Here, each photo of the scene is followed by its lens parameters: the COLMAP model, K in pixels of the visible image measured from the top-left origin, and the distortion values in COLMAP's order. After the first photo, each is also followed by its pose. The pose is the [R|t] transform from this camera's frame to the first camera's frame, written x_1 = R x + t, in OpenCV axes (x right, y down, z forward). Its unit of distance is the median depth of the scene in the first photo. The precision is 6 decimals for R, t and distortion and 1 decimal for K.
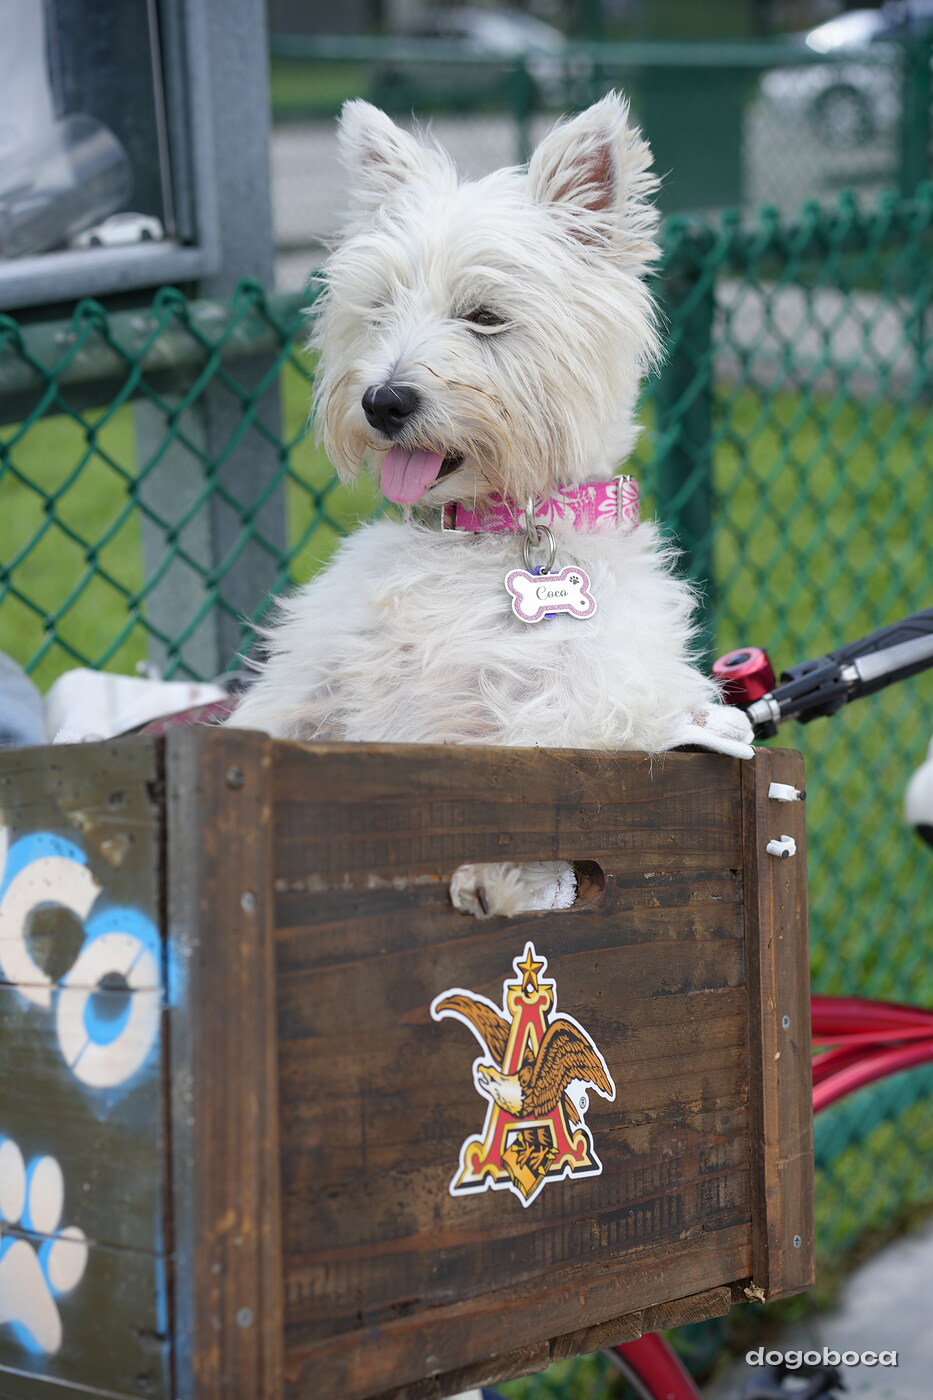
lens RADIAL K [[2261.0, 0, 486.2], [0, 2261.0, 739.9], [0, 0, 1]] dist [0.019843, 0.100793]
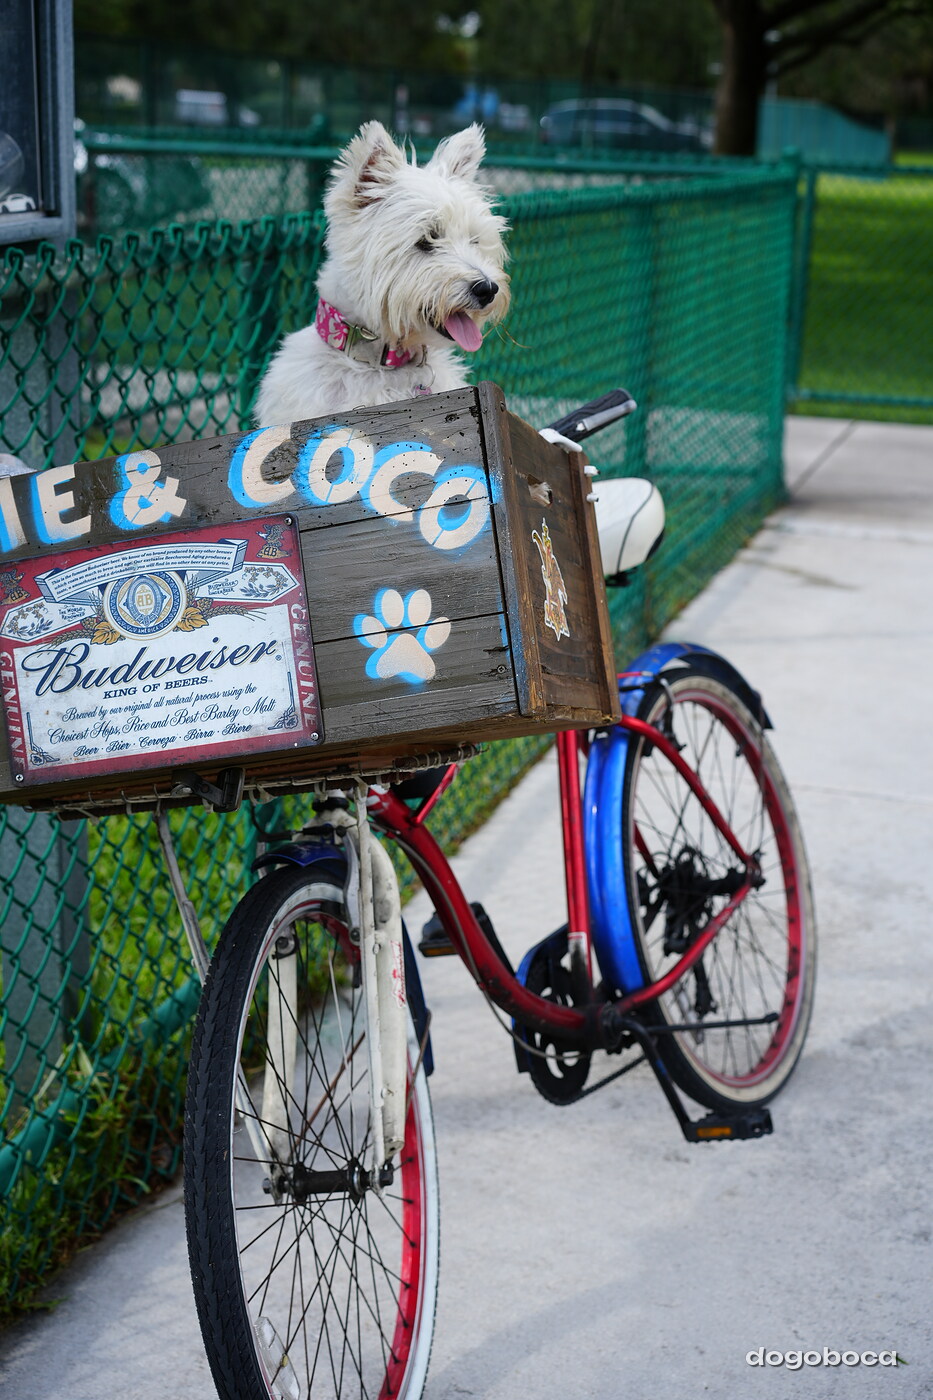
lens RADIAL K [[2254.7, 0, 479.2], [0, 2254.7, 736.6], [0, 0, 1]] dist [-0.007337, 0.189194]
pose [[0.905265, -0.081880, 0.416883, -1.052178], [0.095926, 0.995306, -0.012814, 0.357023], [-0.413876, 0.051590, 0.908870, -0.973100]]
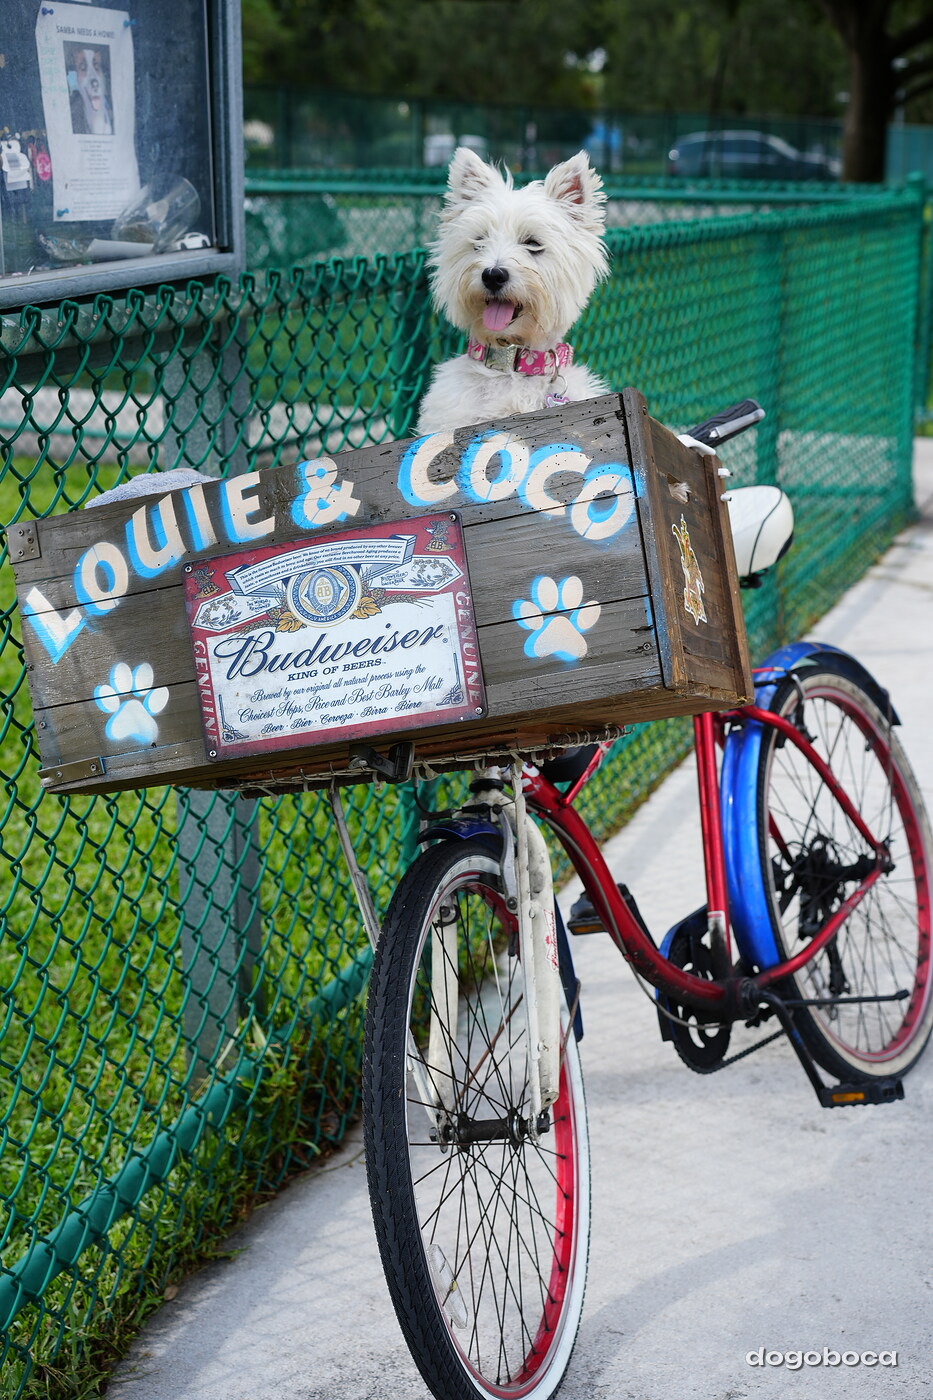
lens RADIAL K [[2256.4, 0, 476.0], [0, 2256.4, 741.4], [0, 0, 1]] dist [0.020791, 0.106608]
pose [[0.927700, -0.086177, 0.363245, -1.173143], [0.105000, 0.993946, -0.032356, 0.424770], [-0.358257, 0.068157, 0.931132, -1.179710]]
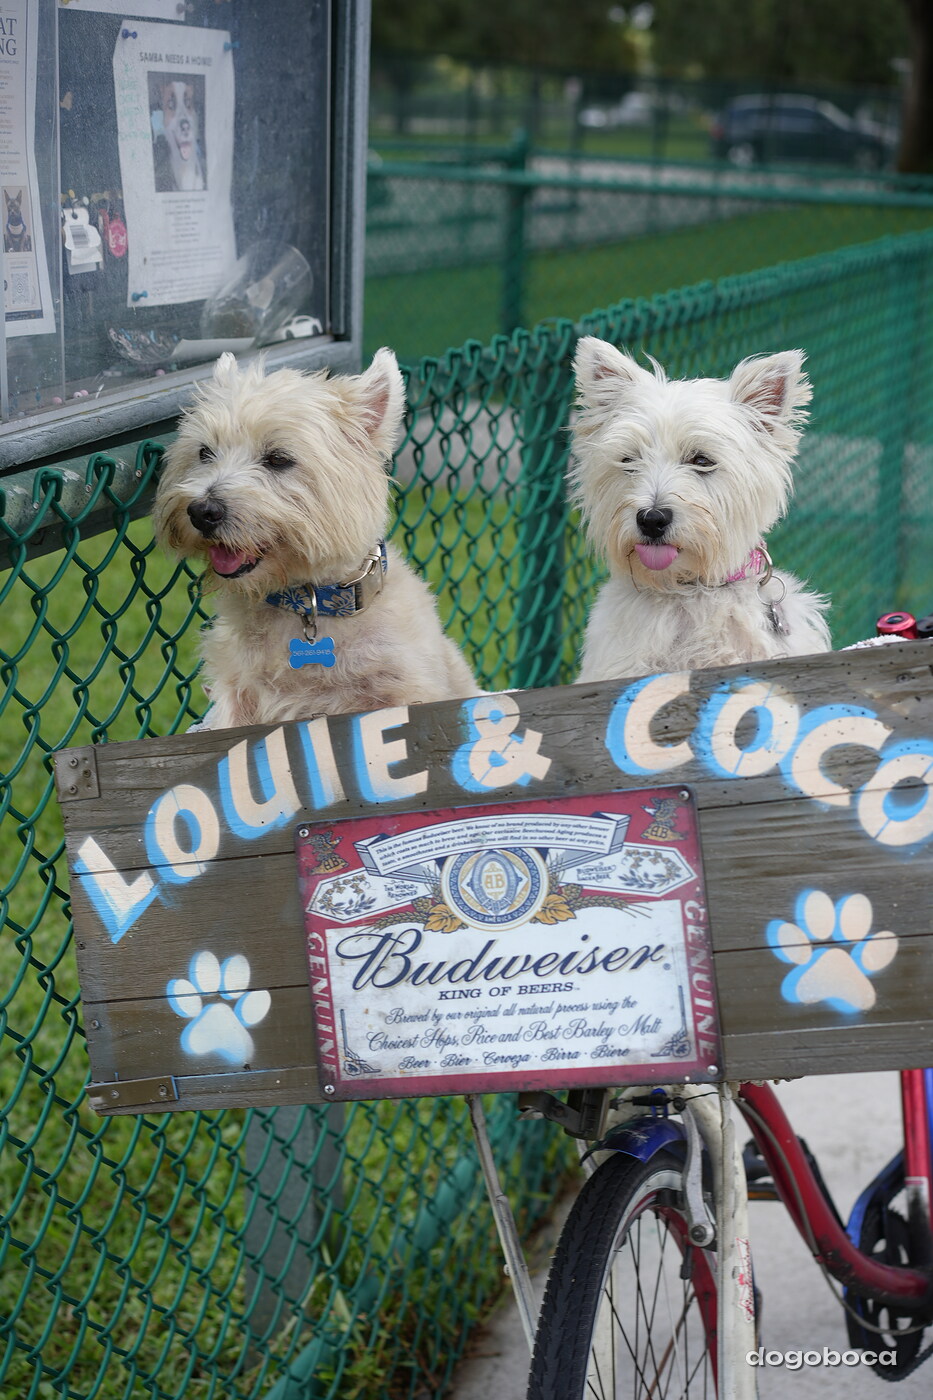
lens RADIAL K [[2252.5, 0, 470.3], [0, 2252.5, 748.3], [0, 0, 1]] dist [0.010133, 0.155461]
pose [[0.933309, -0.062176, 0.353649, -1.052270], [0.069902, 0.997512, -0.009103, 0.070595], [-0.352203, 0.033217, 0.935334, -0.476284]]
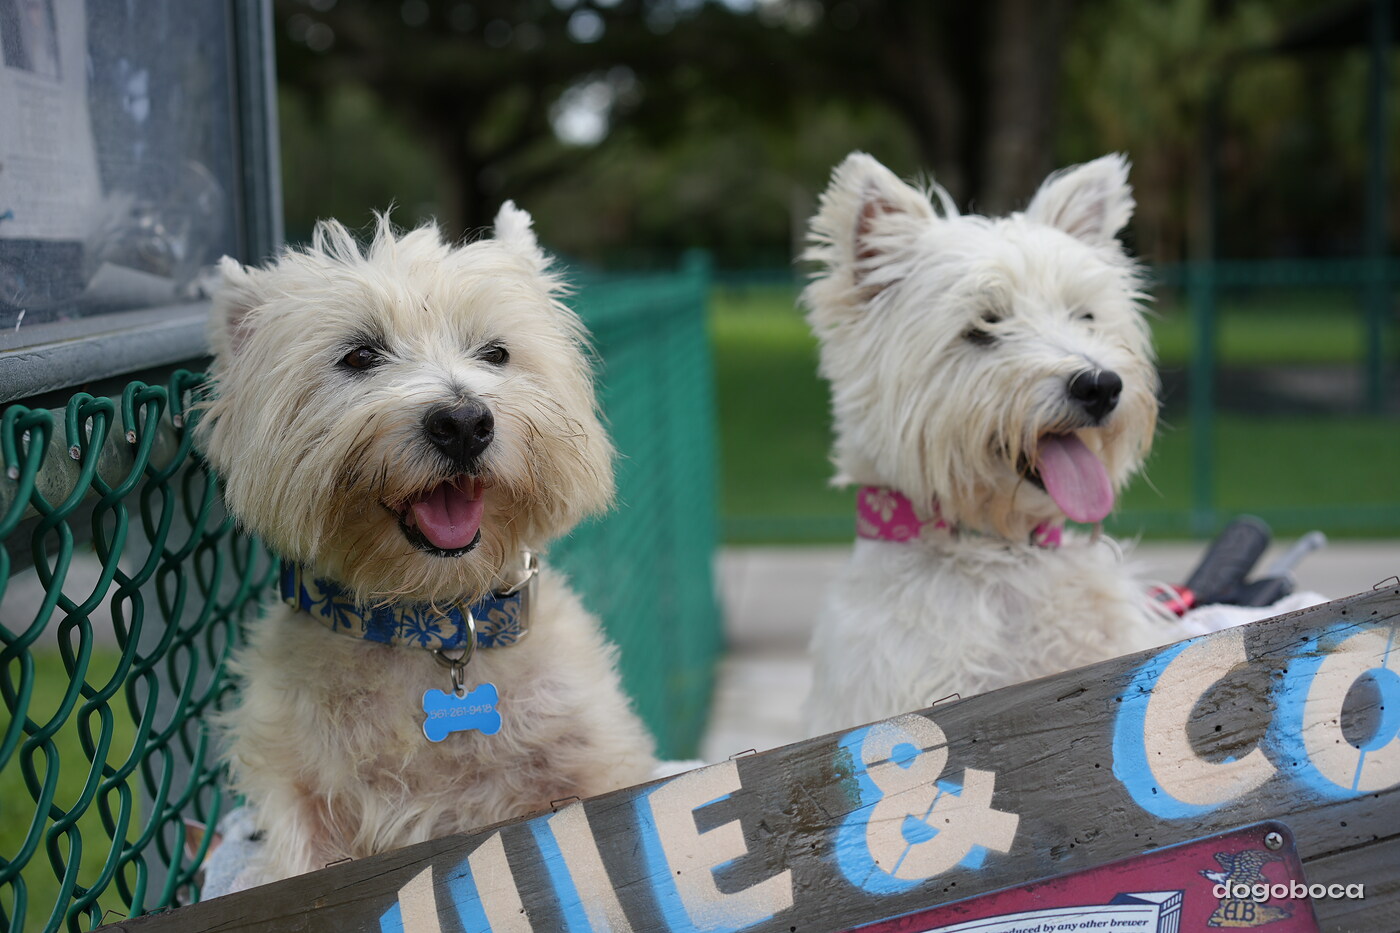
lens RADIAL K [[2337.0, 0, 700.0], [0, 2337.0, 466.5], [0, 0, 1]] dist [0.001138, 0.182609]
pose [[0.798549, -0.051038, 0.599762, -1.105286], [0.208291, 0.958272, -0.195780, 0.093783], [-0.564743, 0.281265, 0.775858, 0.379699]]
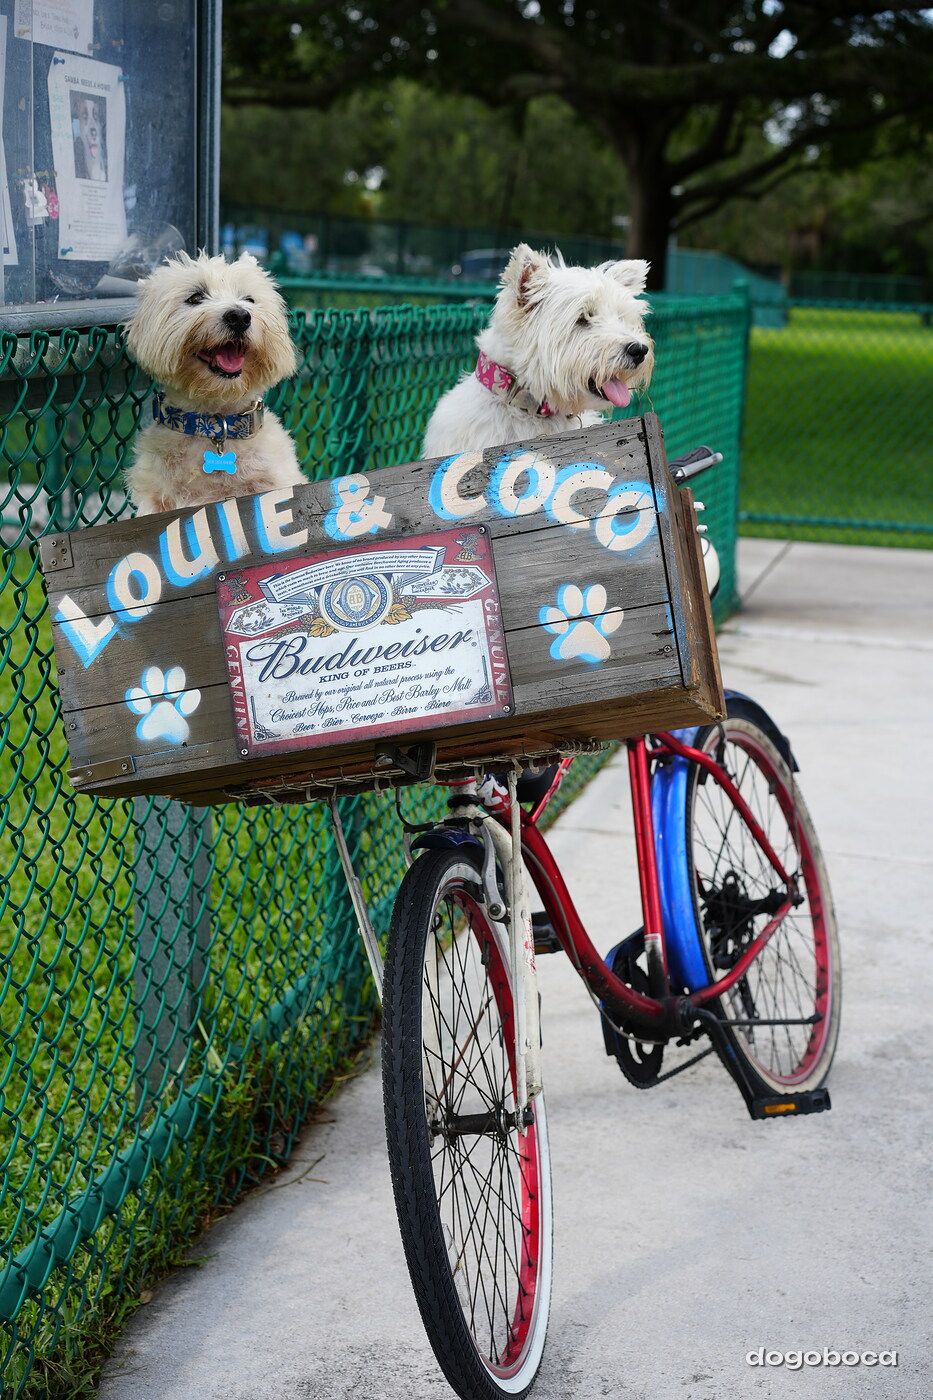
lens RADIAL K [[2256.4, 0, 476.0], [0, 2256.4, 741.4], [0, 0, 1]] dist [0.020791, 0.106608]
pose [[0.885226, -0.059366, 0.461358, -1.520819], [0.103143, 0.992184, -0.070233, 0.530011], [-0.453582, 0.109758, 0.884430, -1.205920]]
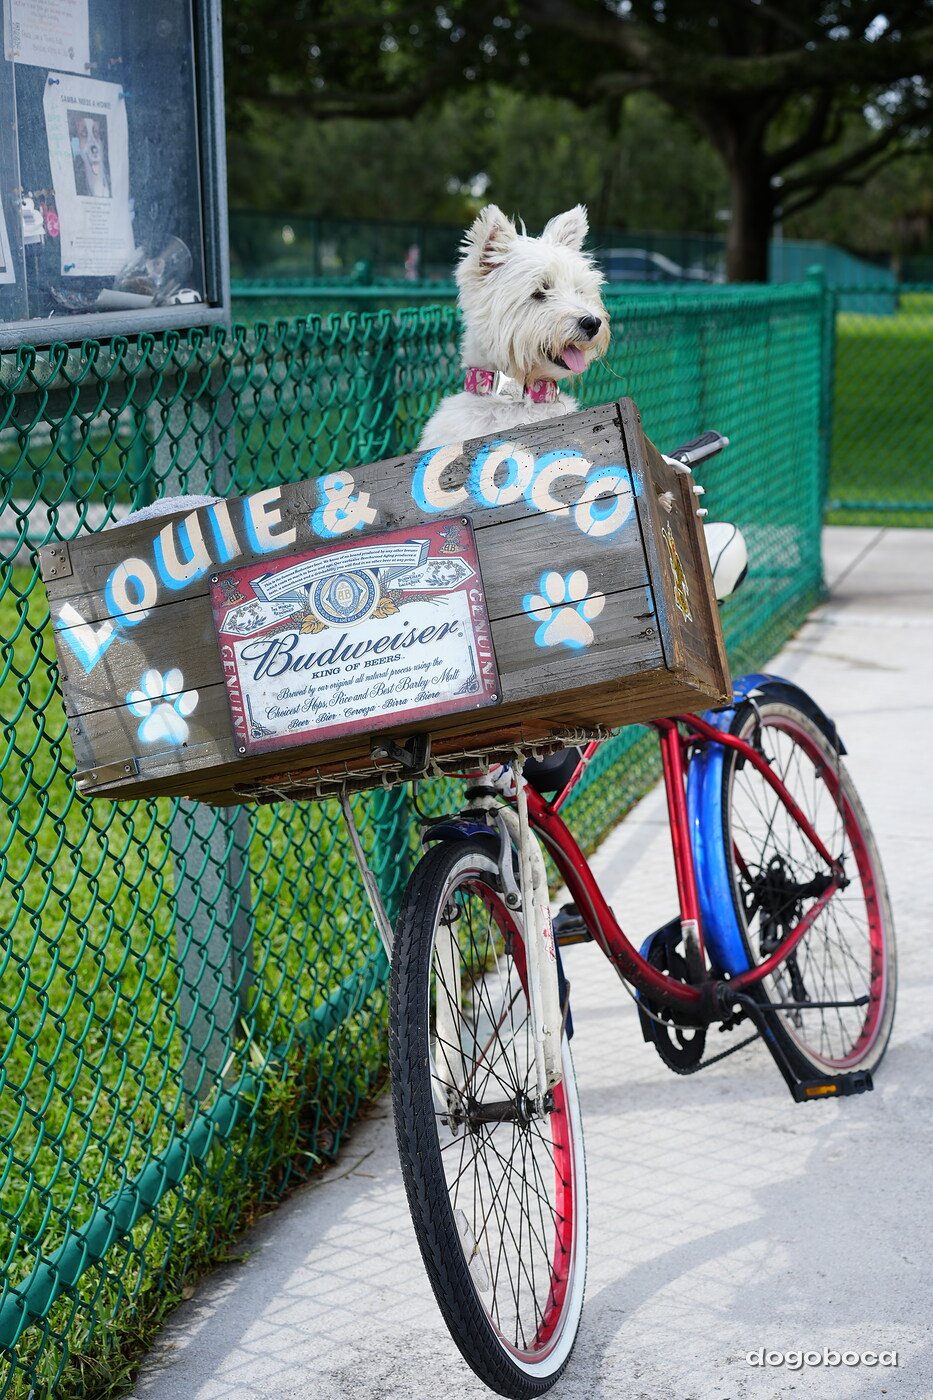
lens RADIAL K [[2261.0, 0, 486.2], [0, 2261.0, 739.9], [0, 0, 1]] dist [0.019843, 0.100793]
pose [[0.905630, -0.090441, 0.414312, -1.389334], [0.134946, 0.987669, -0.079374, 0.570157], [-0.402024, 0.127793, 0.906667, -1.300047]]
